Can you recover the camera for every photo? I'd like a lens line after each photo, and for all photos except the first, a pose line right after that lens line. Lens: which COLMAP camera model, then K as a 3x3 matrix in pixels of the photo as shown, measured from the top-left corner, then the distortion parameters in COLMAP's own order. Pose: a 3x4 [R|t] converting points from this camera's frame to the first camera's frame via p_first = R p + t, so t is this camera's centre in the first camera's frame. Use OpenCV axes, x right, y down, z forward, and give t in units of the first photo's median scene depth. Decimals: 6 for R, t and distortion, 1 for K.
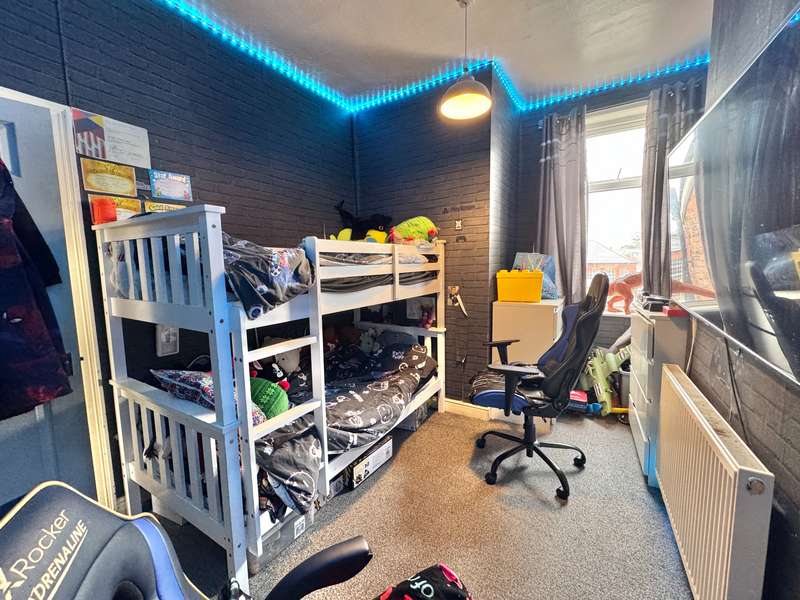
lens RADIAL K [[318.1, 0, 395.2], [0, 318.1, 298.1], [0, 0, 1]] dist [0.001432, 0.000173]
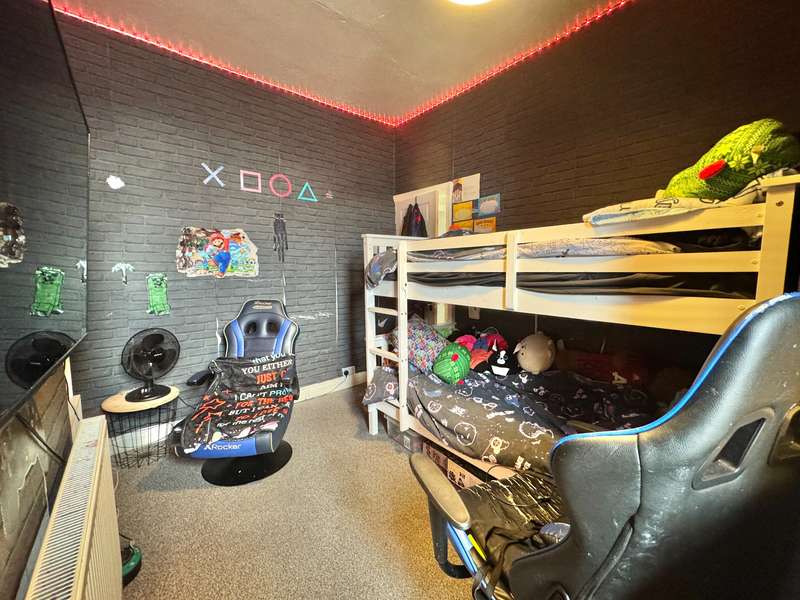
lens RADIAL K [[318.1, 0, 394.4], [0, 318.1, 299.4], [0, 0, 1]] dist [0.001432, 0.000173]
pose [[-0.326459, 0.119698, -0.937602, 0.789855], [-0.085965, 0.984078, 0.155564, -0.111538], [0.941294, 0.131386, -0.310971, 1.031994]]
